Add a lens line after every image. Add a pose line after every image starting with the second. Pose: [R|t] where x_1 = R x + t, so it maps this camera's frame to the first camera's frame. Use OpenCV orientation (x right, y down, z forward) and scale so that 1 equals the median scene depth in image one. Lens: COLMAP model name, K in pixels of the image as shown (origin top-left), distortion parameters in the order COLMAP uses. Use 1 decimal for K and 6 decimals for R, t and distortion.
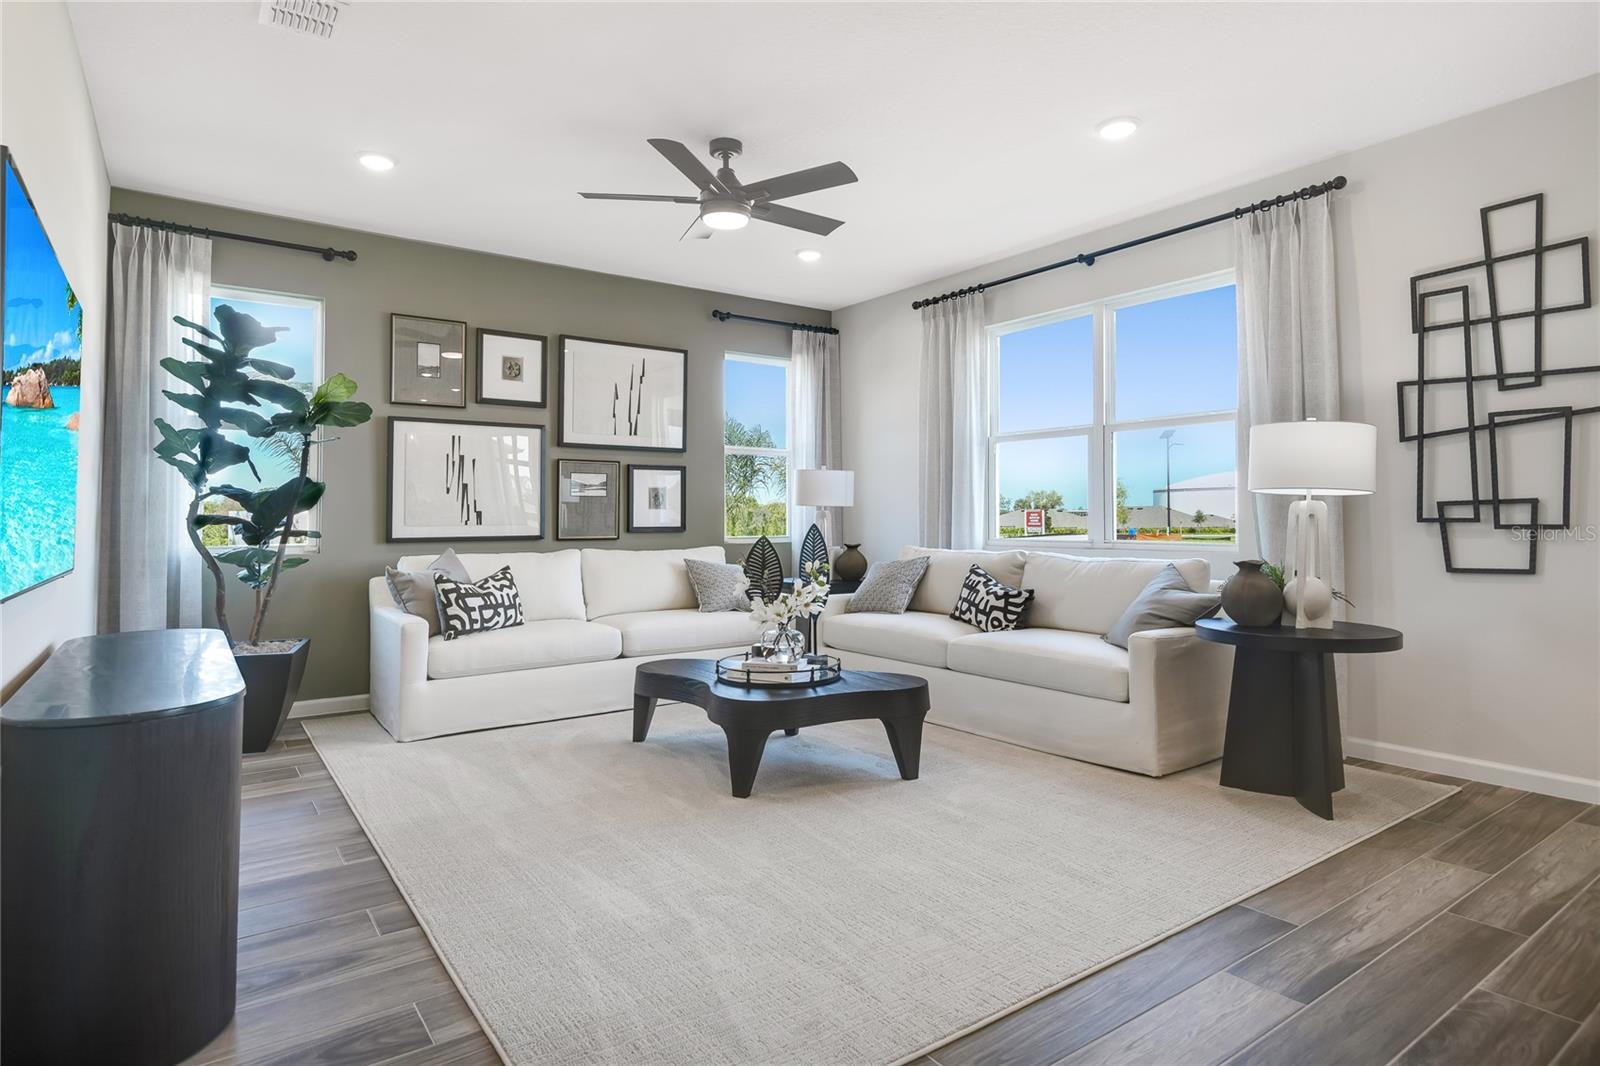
lens RADIAL K [[874.8, 0, 804.4], [0, 874.8, 504.1], [0, 0, 1]] dist [-0.004645, -0.002602]
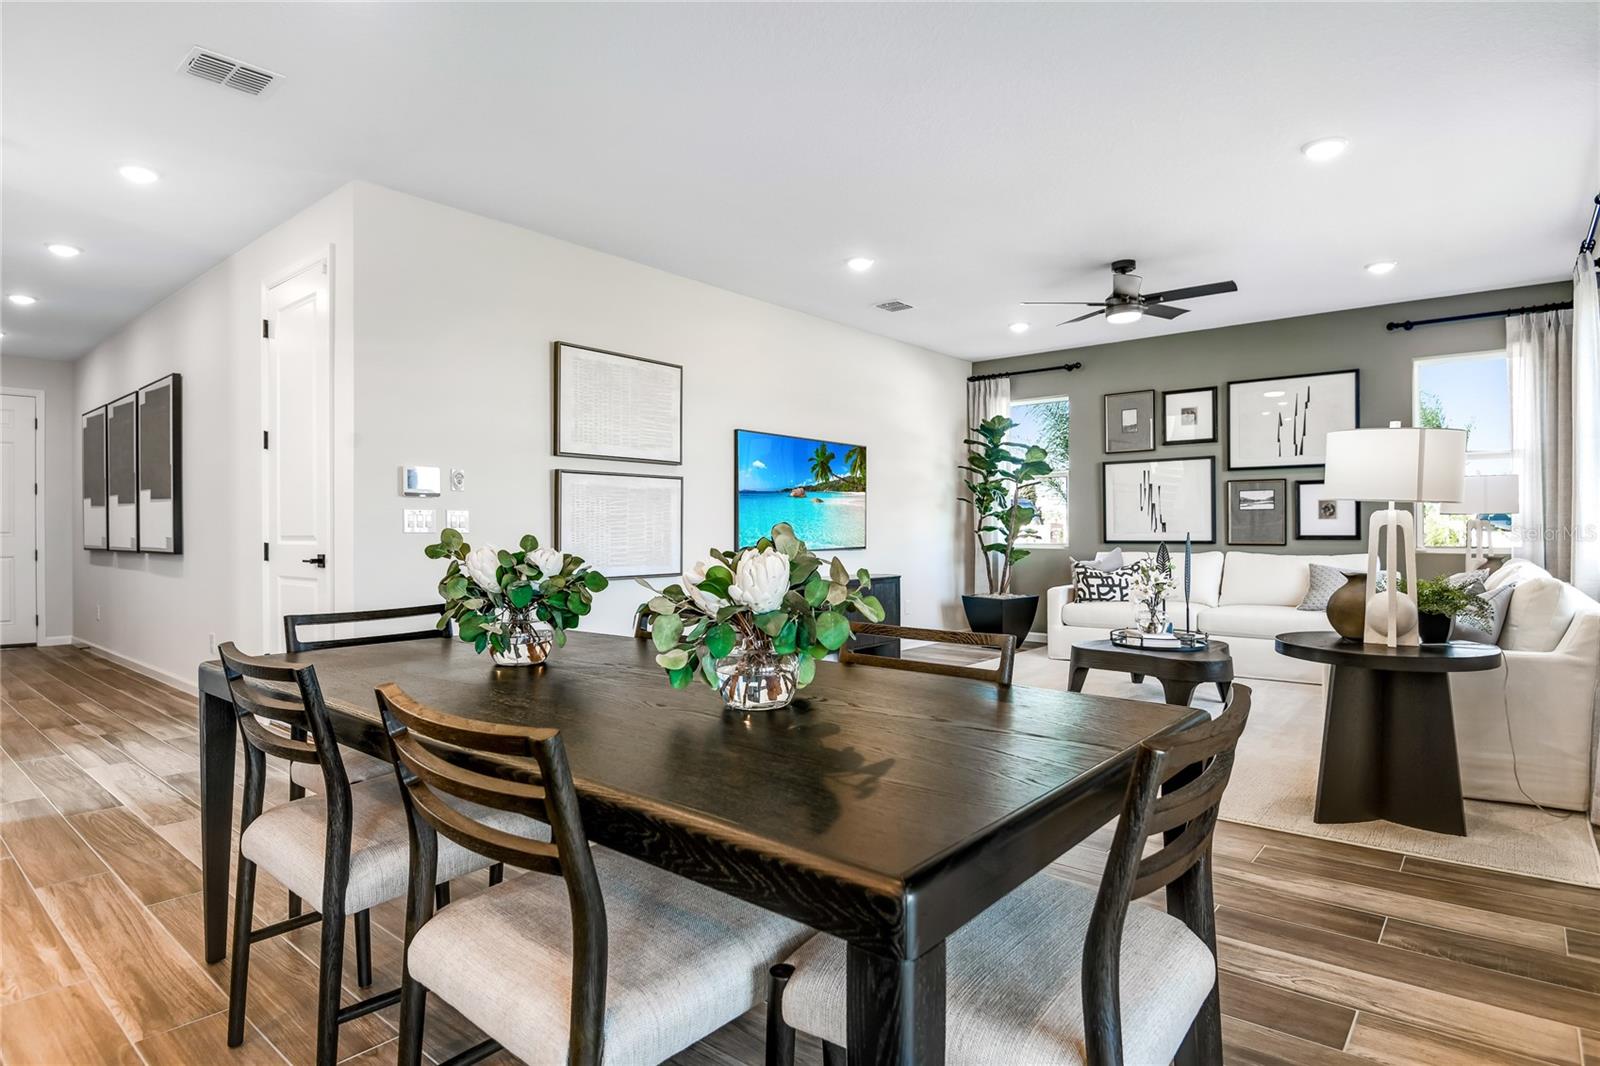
lens RADIAL K [[838.7, 0, 796.9], [0, 838.7, 542.9], [0, 0, 1]] dist [-0.027319, -0.000949]
pose [[0.239845, 0.016580, -0.970669, 0.810931], [0.018367, 0.999598, 0.021612, 0.001097], [0.970637, -0.023012, 0.239444, 0.109786]]
